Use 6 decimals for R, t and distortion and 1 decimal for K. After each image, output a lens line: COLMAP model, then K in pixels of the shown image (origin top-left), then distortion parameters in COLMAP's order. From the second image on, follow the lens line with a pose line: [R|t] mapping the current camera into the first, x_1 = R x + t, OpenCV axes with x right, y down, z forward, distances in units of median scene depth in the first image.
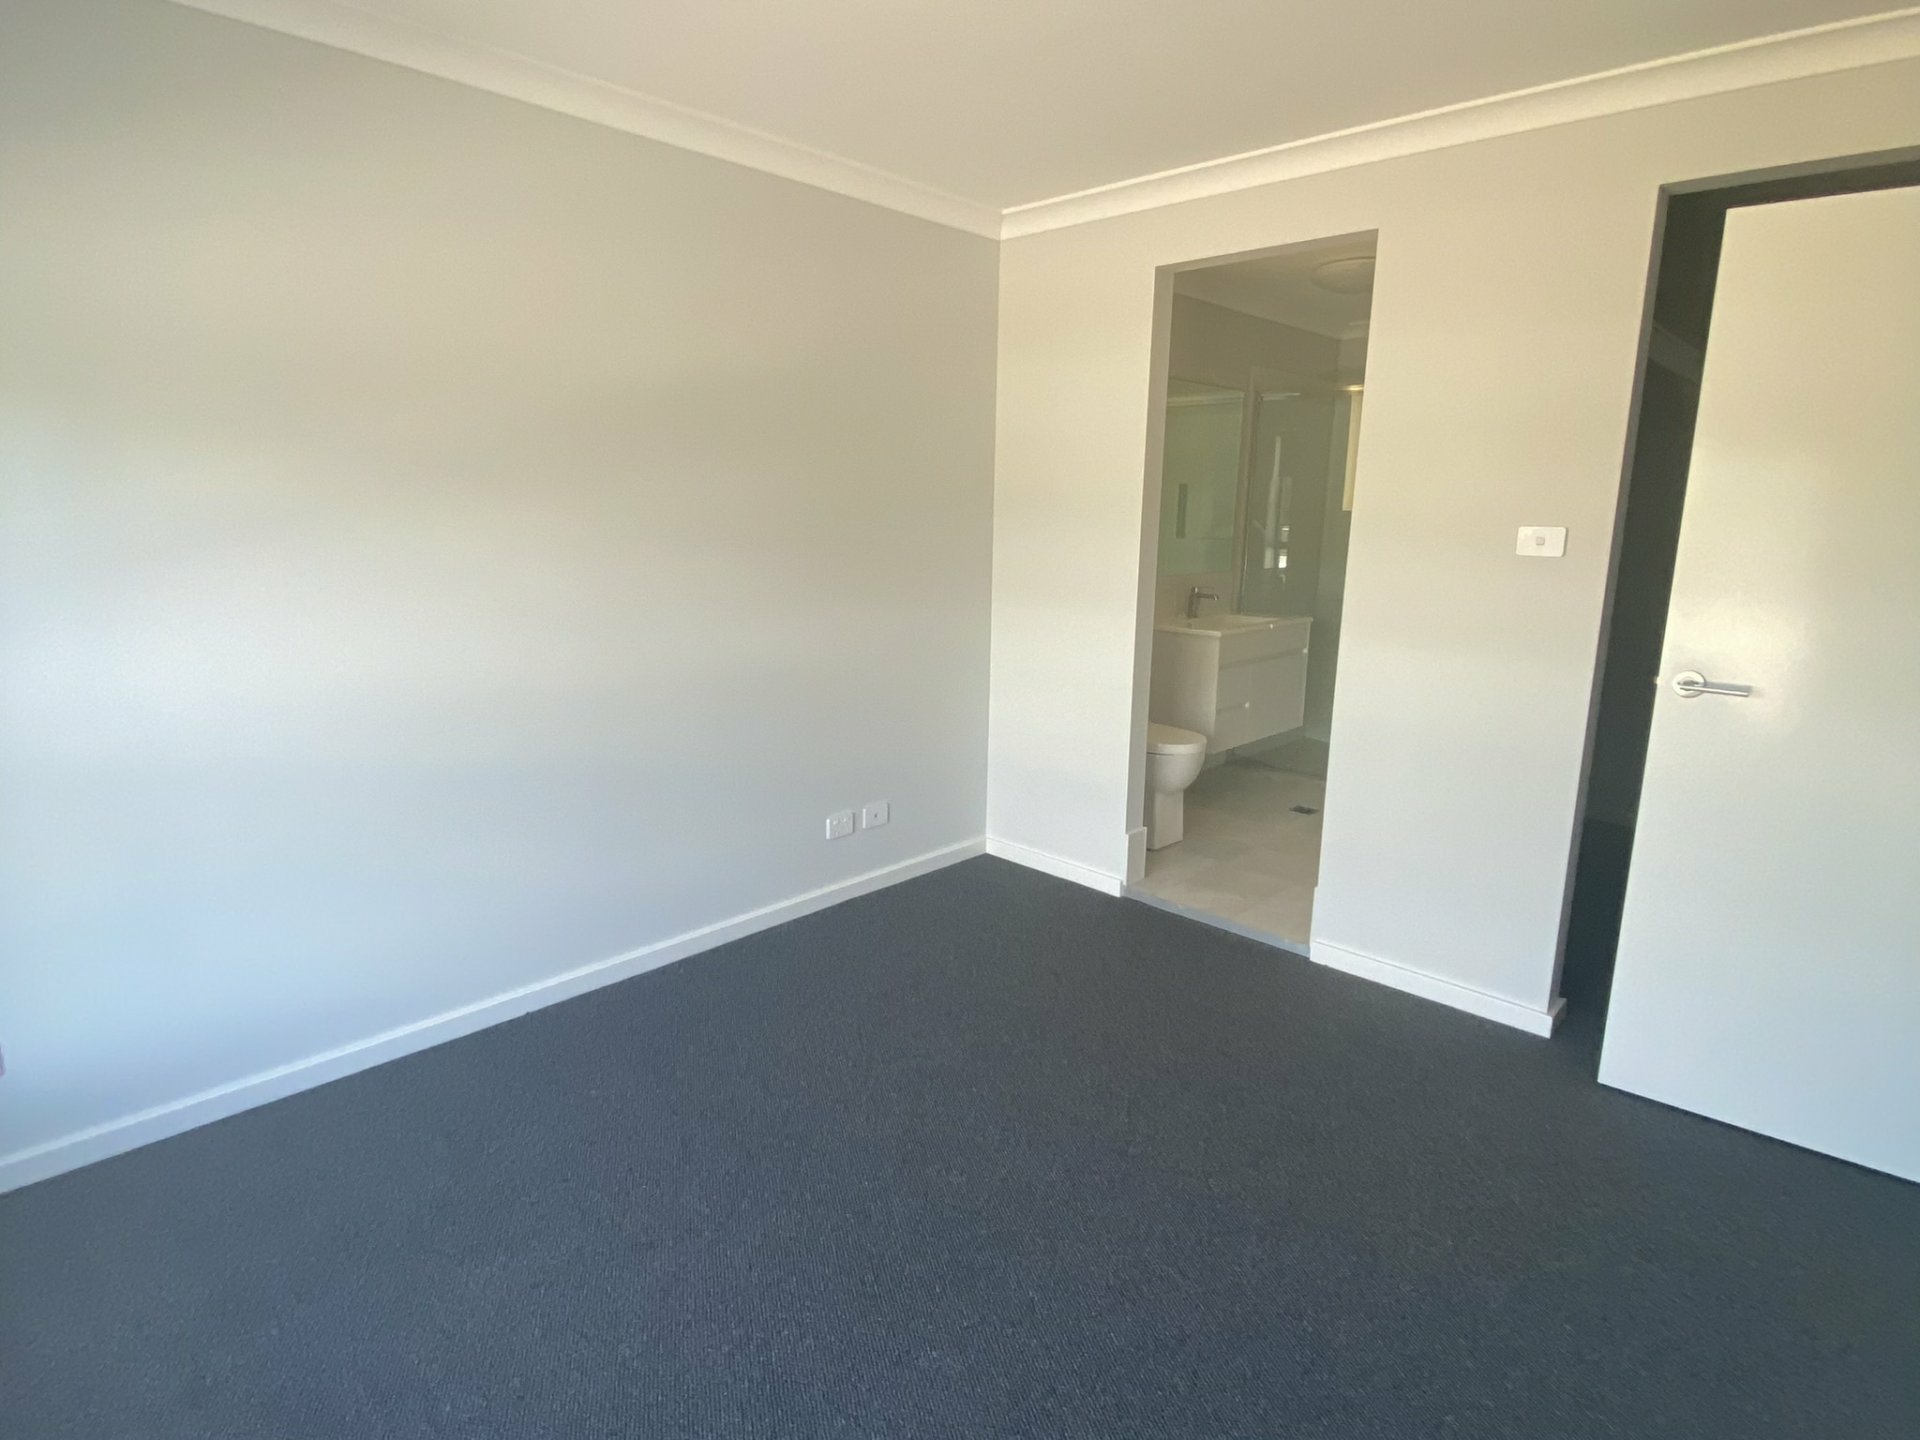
lens RADIAL K [[1036.8, 0, 960.0], [0, 1036.8, 720.0], [0, 0, 1]] dist [-0.001202, -0.000895]
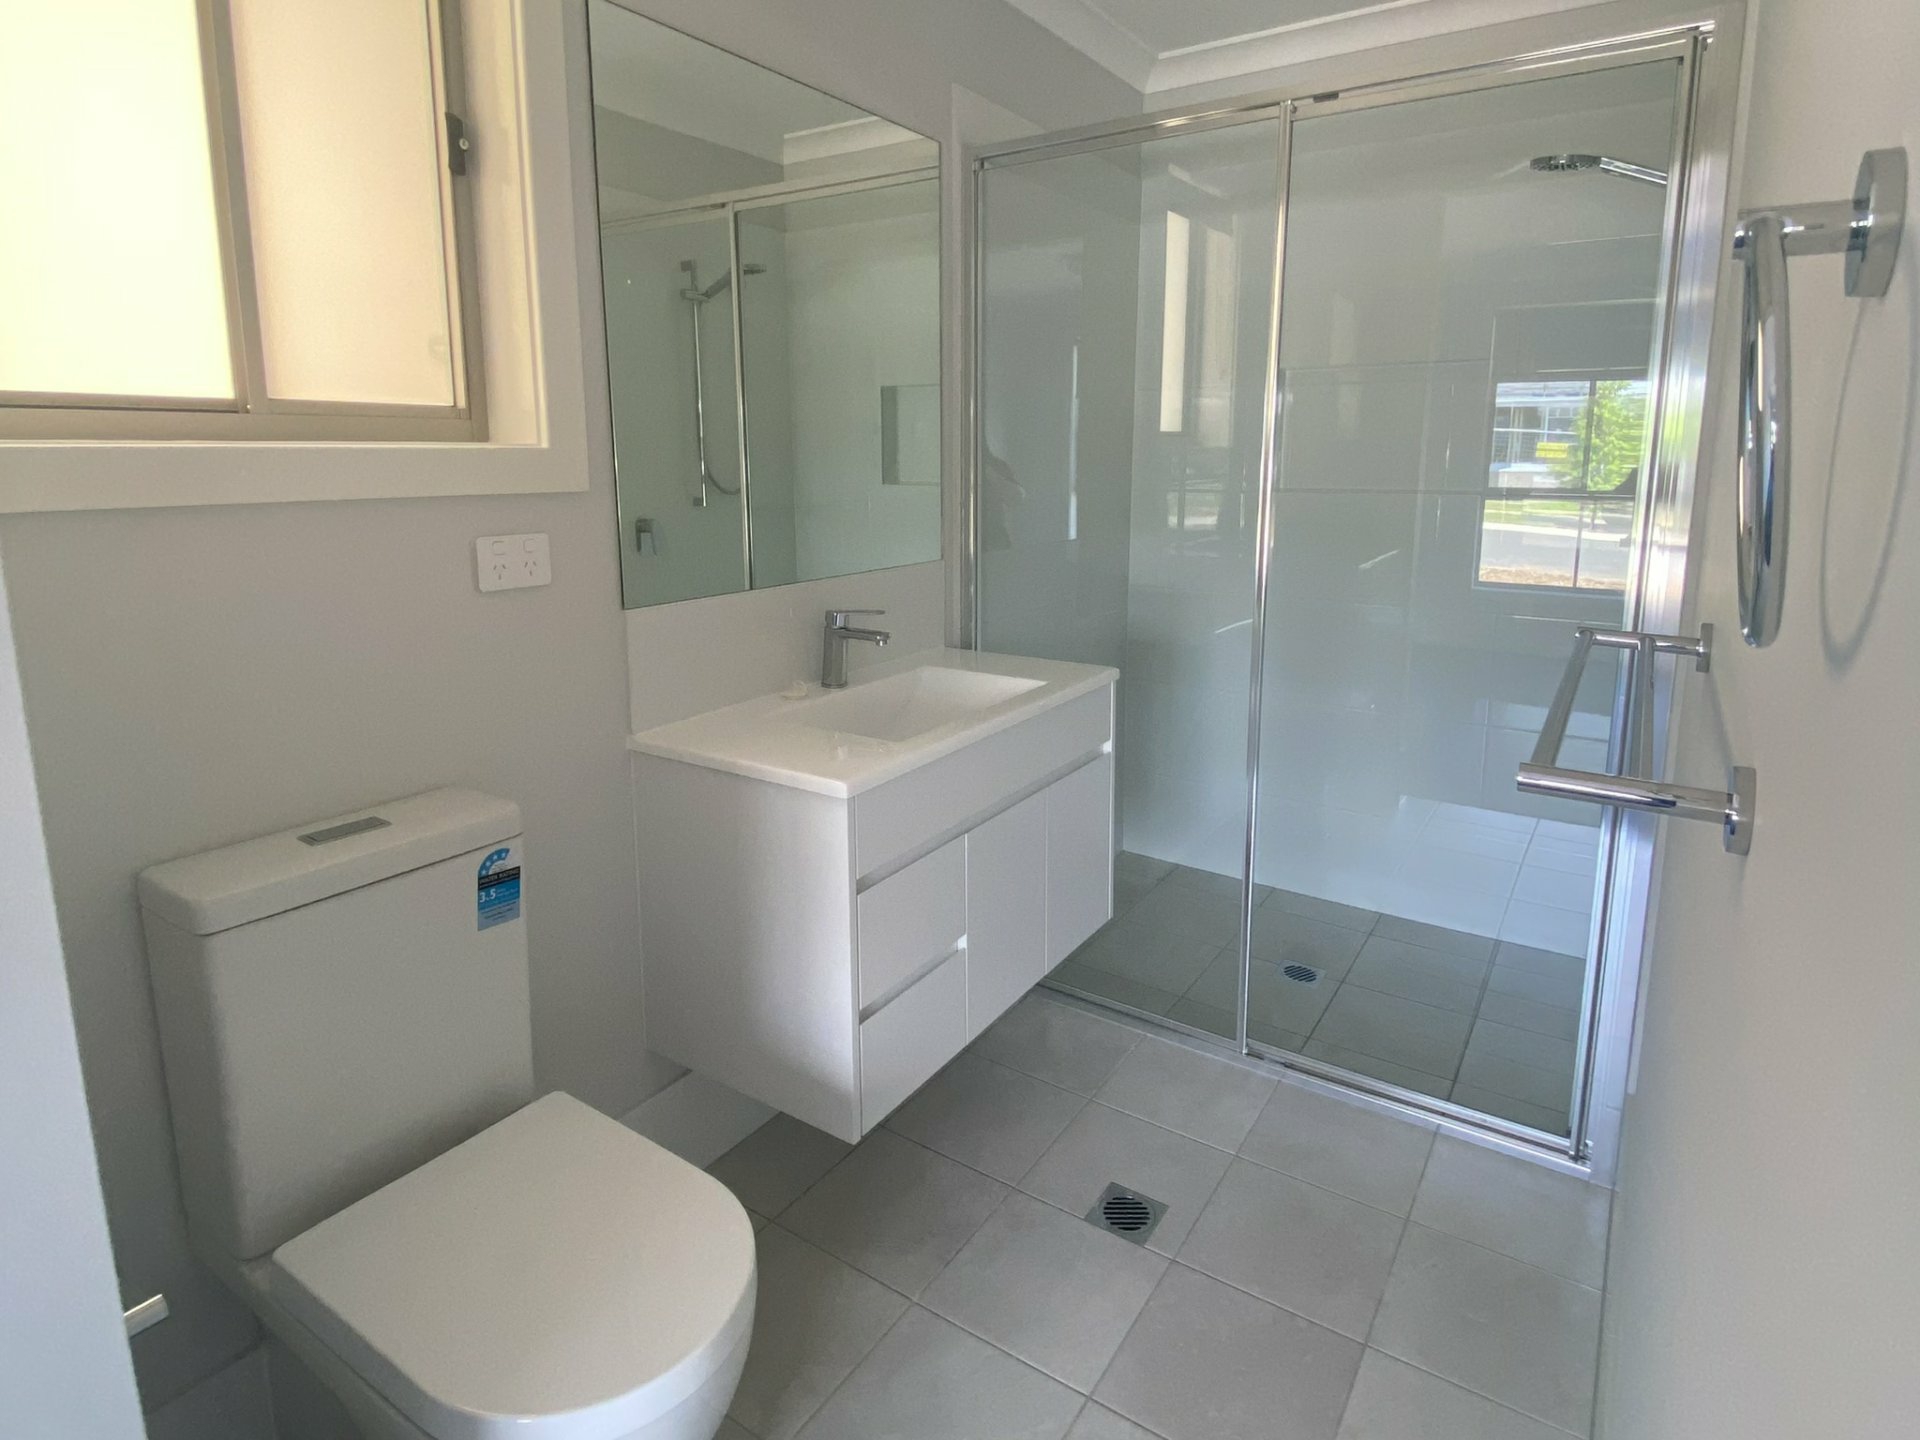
lens RADIAL K [[1036.8, 0, 960.0], [0, 1036.8, 720.0], [0, 0, 1]] dist [-0.001202, -0.000895]
pose [[0.984412, -0.075316, 0.158938, 0.209198], [0.067174, 0.996168, 0.056000, -0.106216], [-0.162547, -0.044451, 0.985699, 0.598710]]
